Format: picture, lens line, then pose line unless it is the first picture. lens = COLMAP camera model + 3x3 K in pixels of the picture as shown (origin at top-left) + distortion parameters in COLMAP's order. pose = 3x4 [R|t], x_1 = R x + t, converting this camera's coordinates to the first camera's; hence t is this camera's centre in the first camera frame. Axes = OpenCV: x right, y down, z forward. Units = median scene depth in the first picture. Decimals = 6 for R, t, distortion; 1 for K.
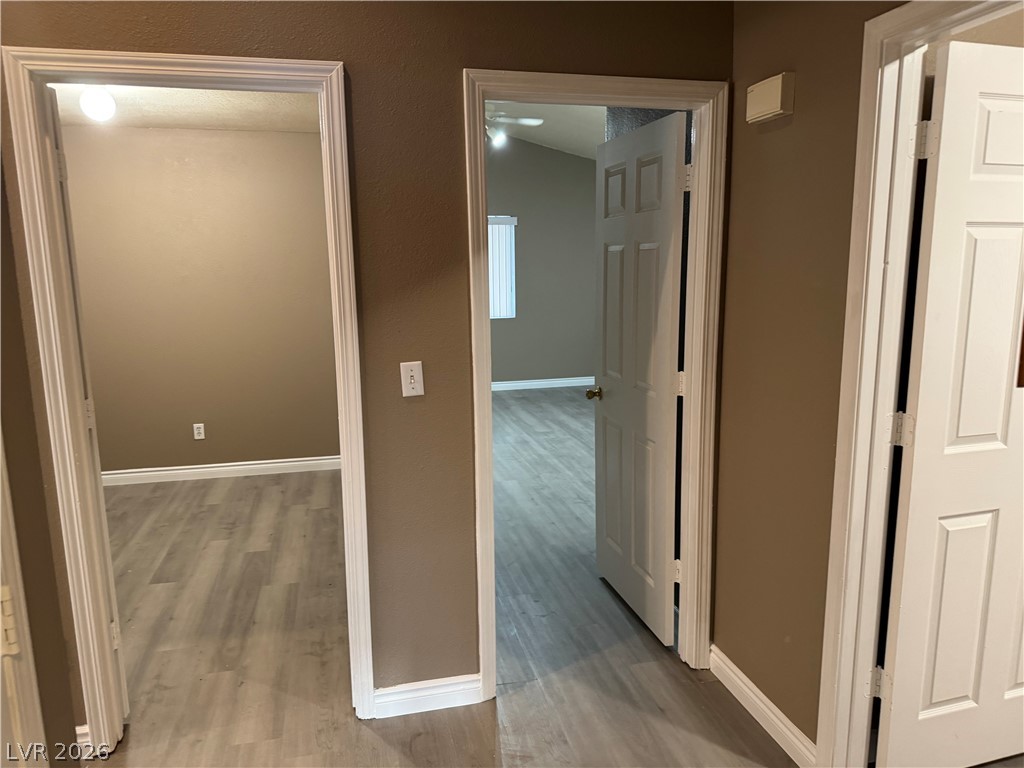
lens RADIAL K [[714.3, 0, 493.9], [0, 714.3, 379.4], [0, 0, 1]] dist [0.041326, -0.058884]
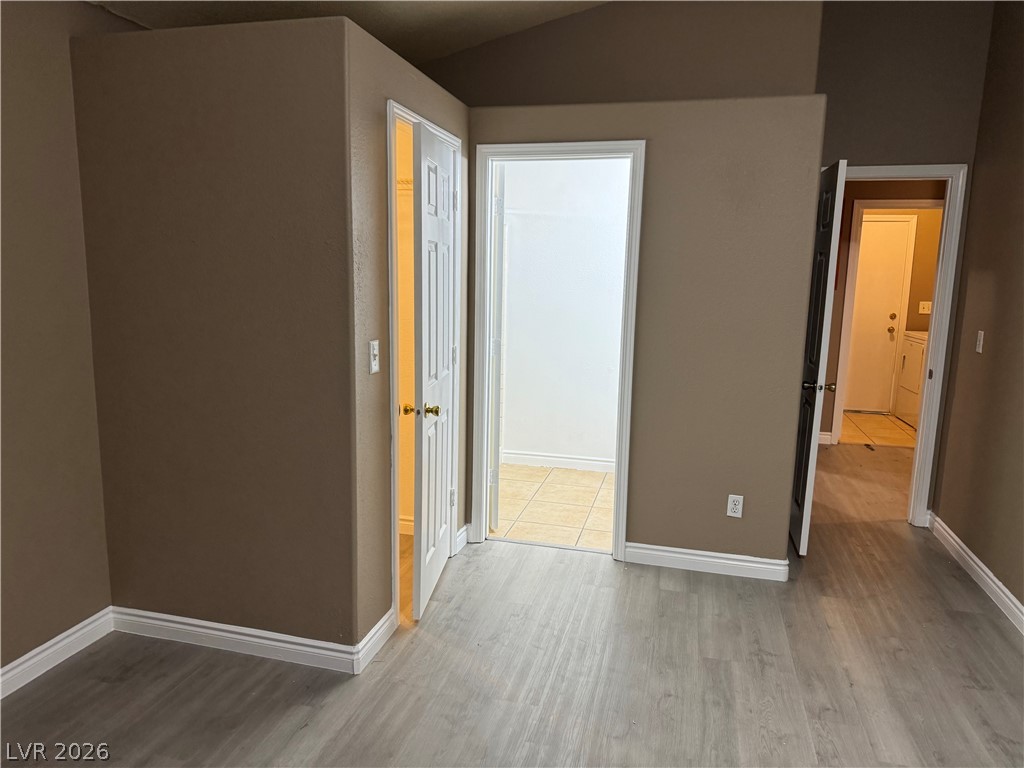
lens RADIAL K [[714.3, 0, 506.2], [0, 714.3, 387.0], [0, 0, 1]] dist [0.041326, -0.058884]
pose [[-0.890303, -0.076567, 0.448885, 0.061605], [0.070140, 0.950941, 0.301317, -0.248397], [-0.449934, 0.299748, -0.841255, 1.563138]]
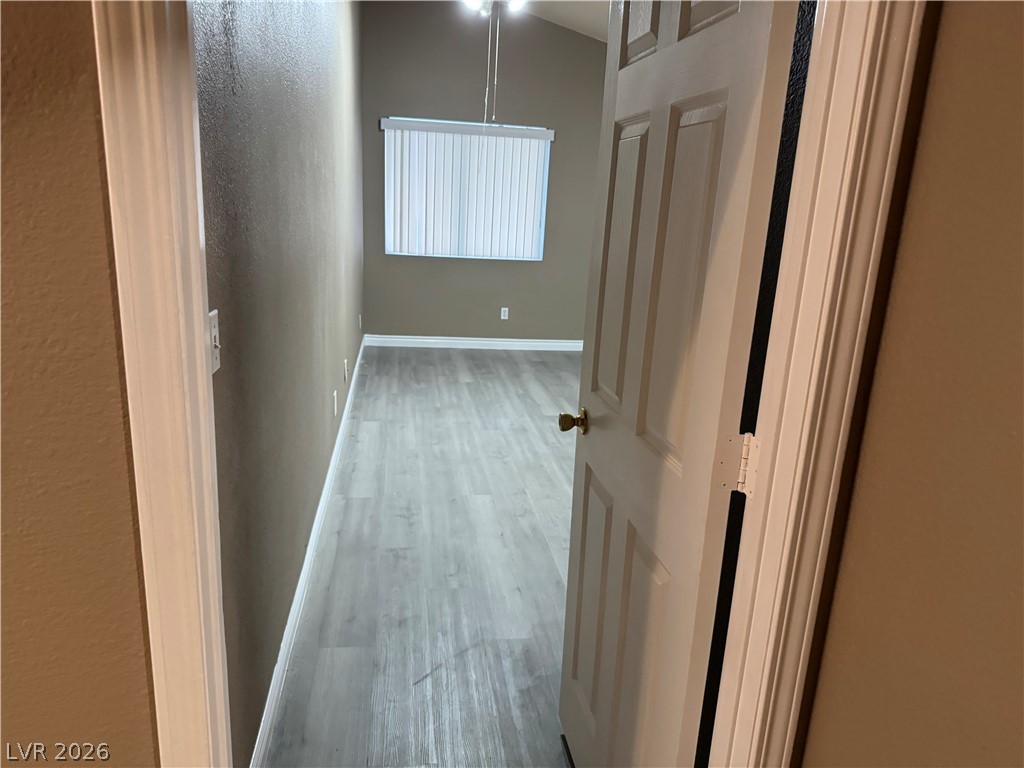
lens RADIAL K [[714.3, 0, 513.0], [0, 714.3, 381.8], [0, 0, 1]] dist [0.041326, -0.058884]
pose [[0.995362, 0.083912, -0.047039, 0.086352], [-0.079519, 0.992893, 0.088544, -0.037388], [0.054135, -0.084393, 0.994961, 0.349851]]
